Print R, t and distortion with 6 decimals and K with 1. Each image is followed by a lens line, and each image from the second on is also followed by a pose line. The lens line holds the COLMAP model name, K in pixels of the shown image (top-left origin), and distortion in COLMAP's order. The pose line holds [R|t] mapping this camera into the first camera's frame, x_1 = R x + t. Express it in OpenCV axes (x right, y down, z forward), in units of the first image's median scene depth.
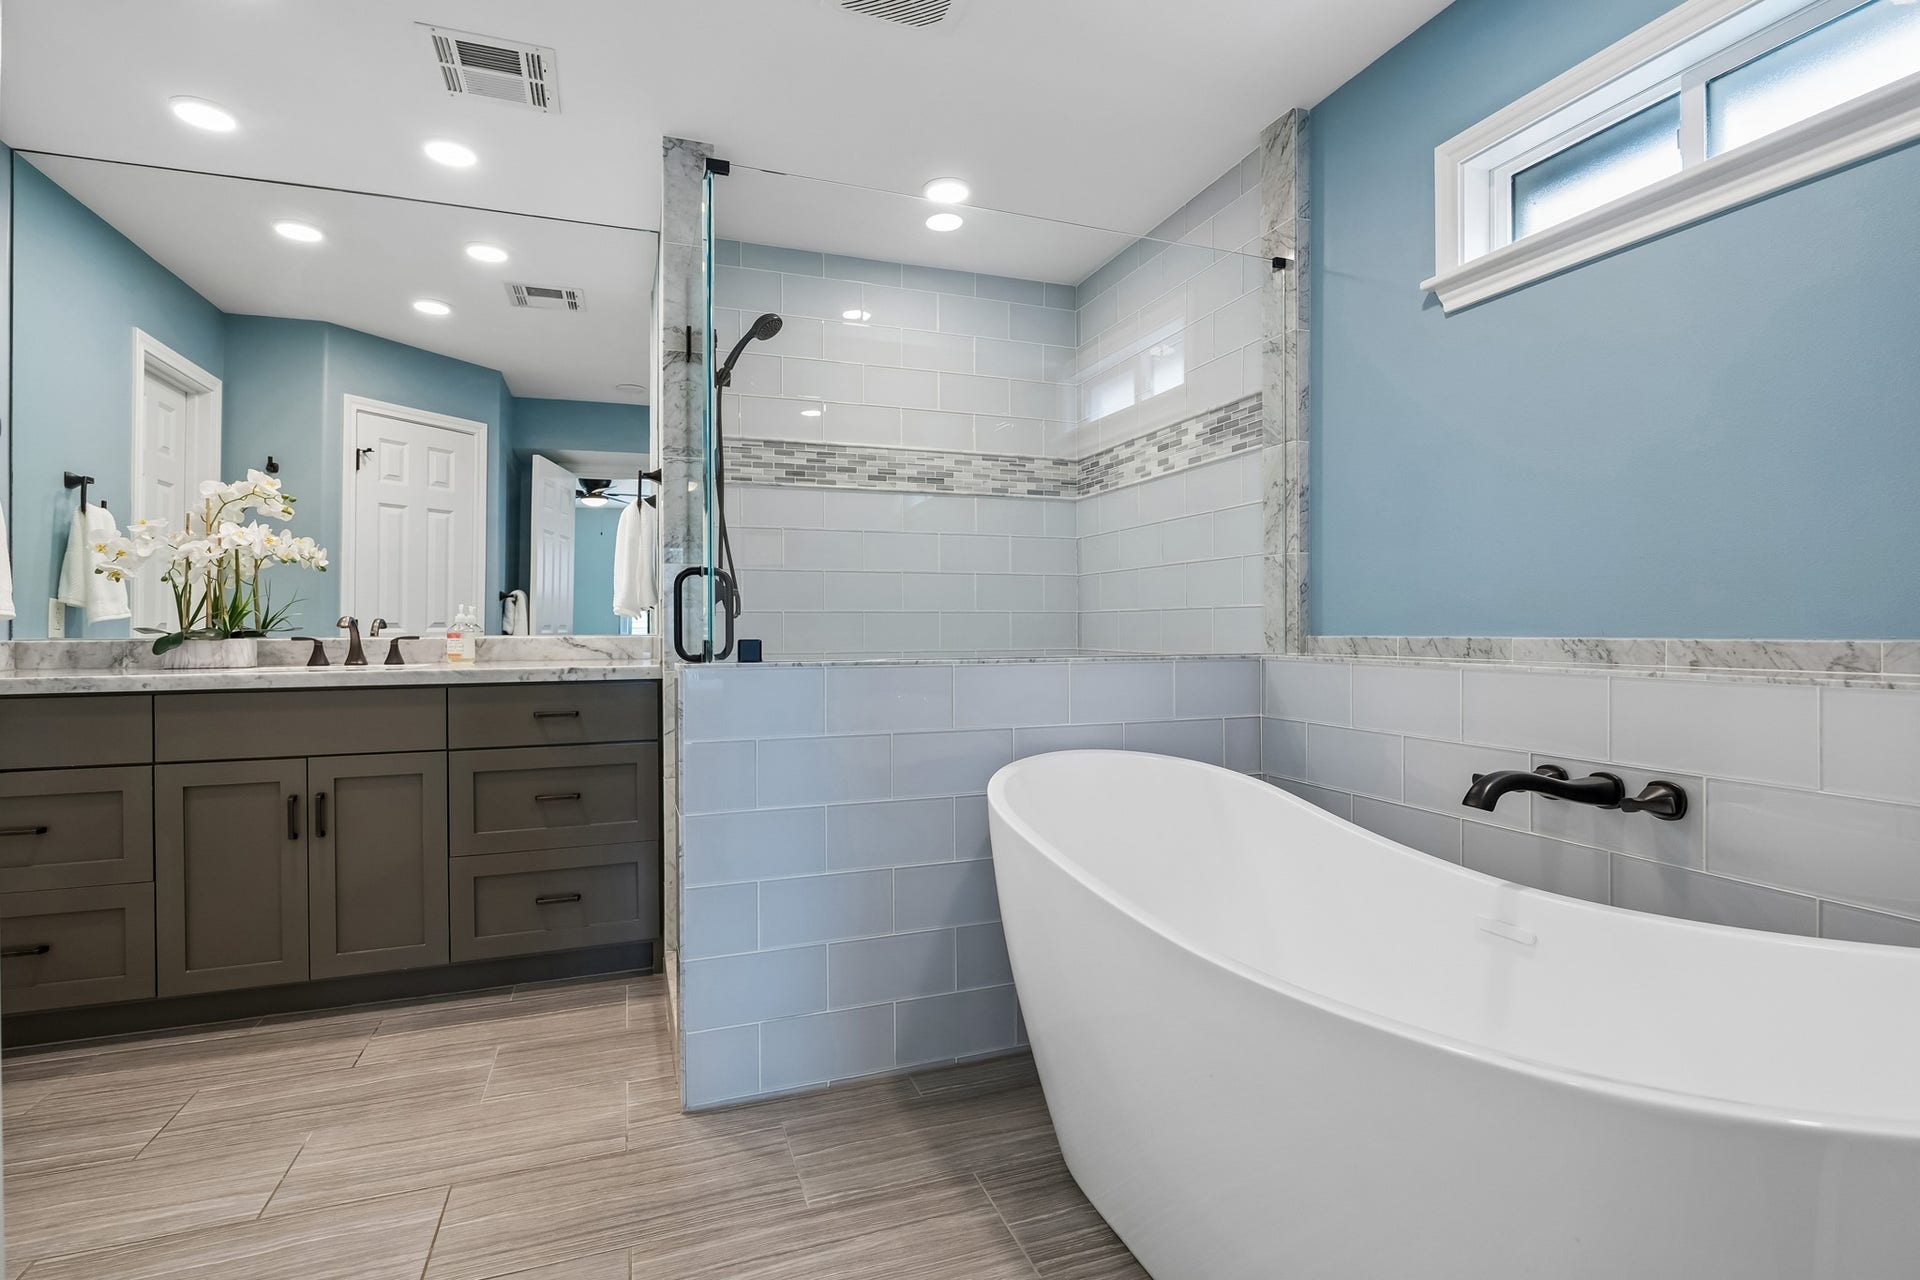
lens RADIAL K [[911.6, 0, 960.0], [0, 911.6, 640.0], [0, 0, 1]] dist [-0.009076, -0.000277]
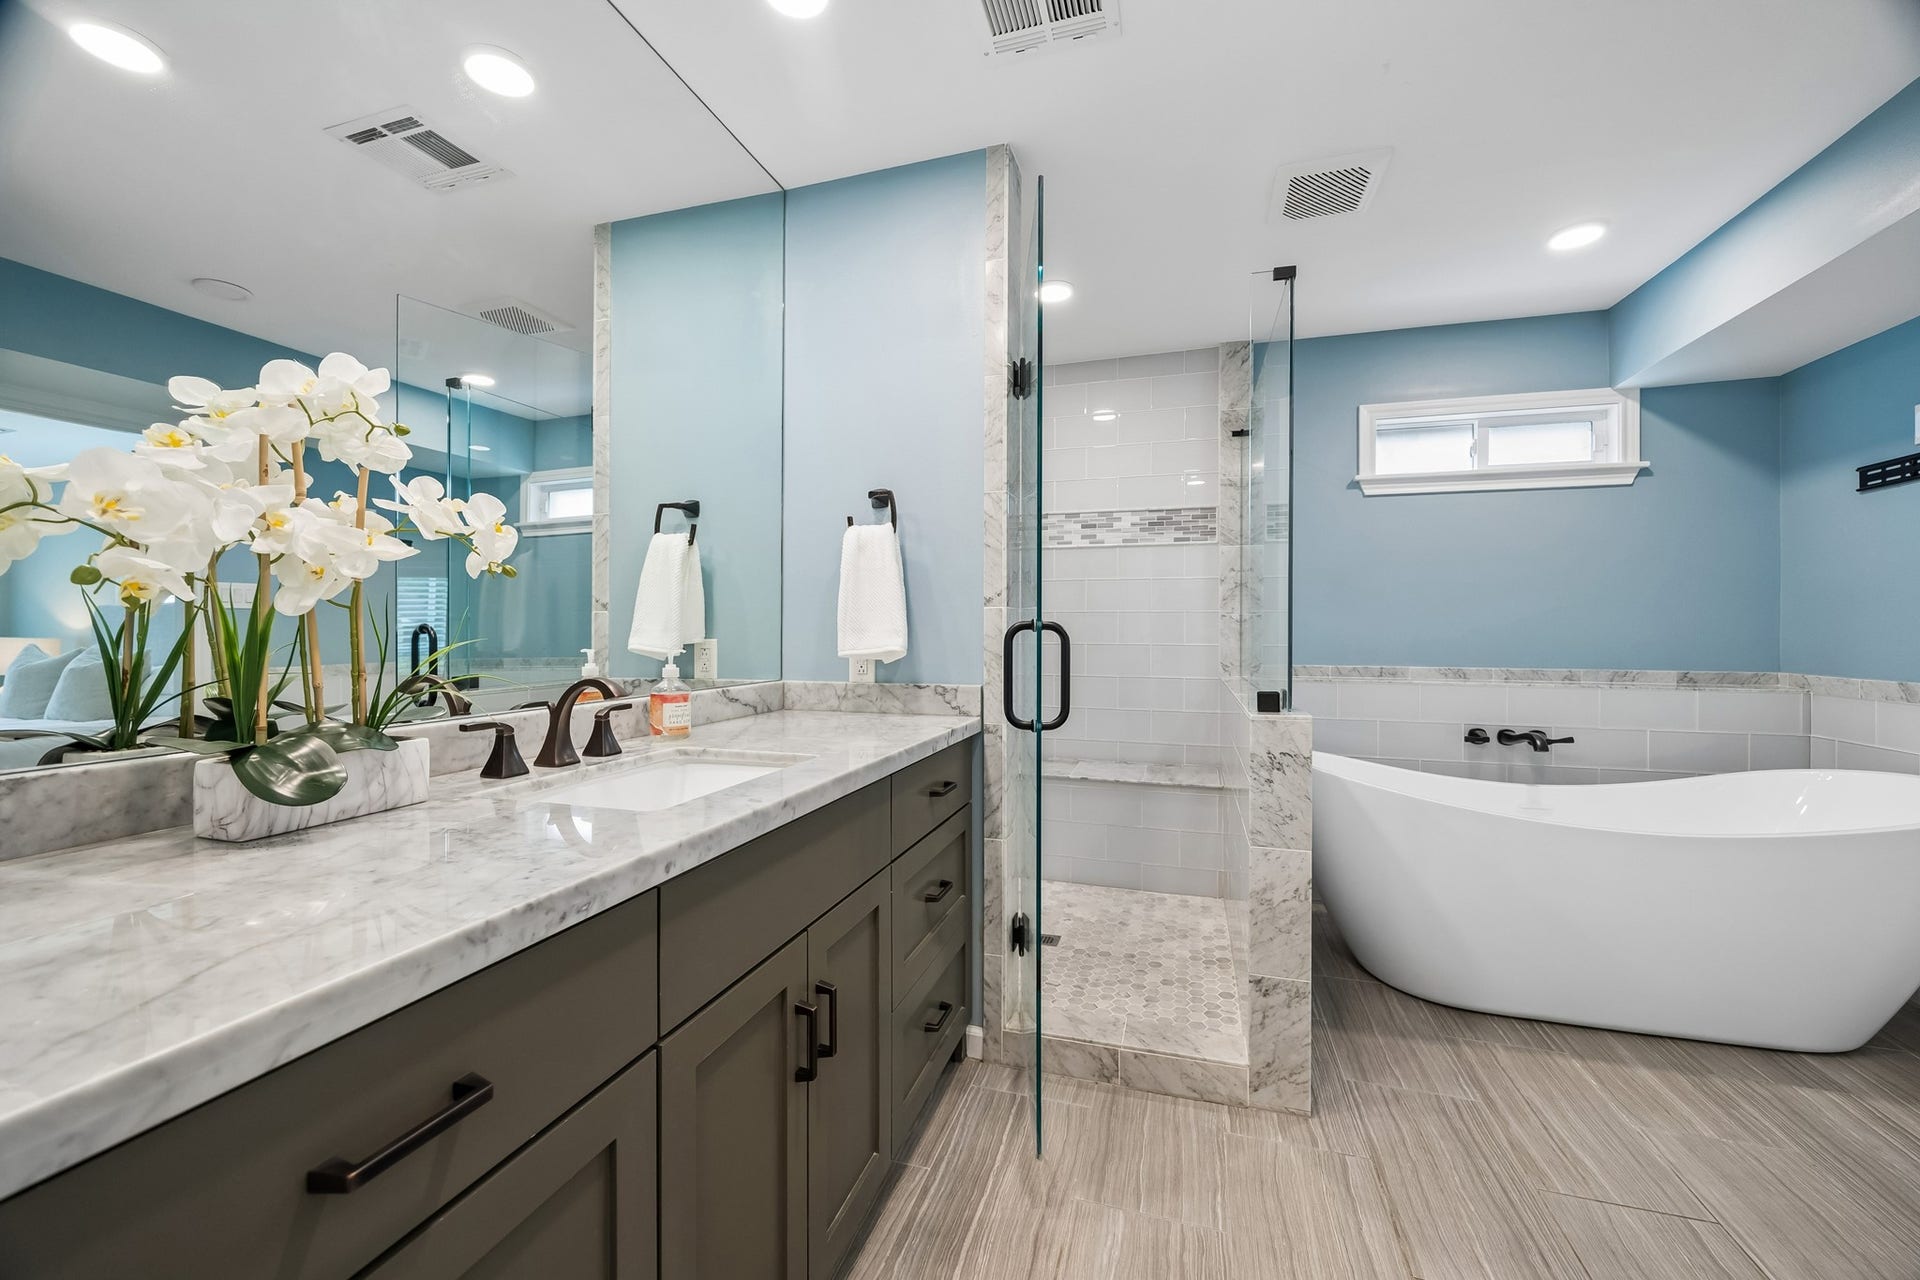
lens RADIAL K [[737.6, 0, 960.0], [0, 737.6, 640.0], [0, 0, 1]] dist [-0.001150, -0.000033]
pose [[0.610257, -0.003888, 0.792194, -0.928209], [0.005896, 0.999983, 0.000366, -0.049590], [-0.792182, 0.004447, 0.610269, 0.568567]]
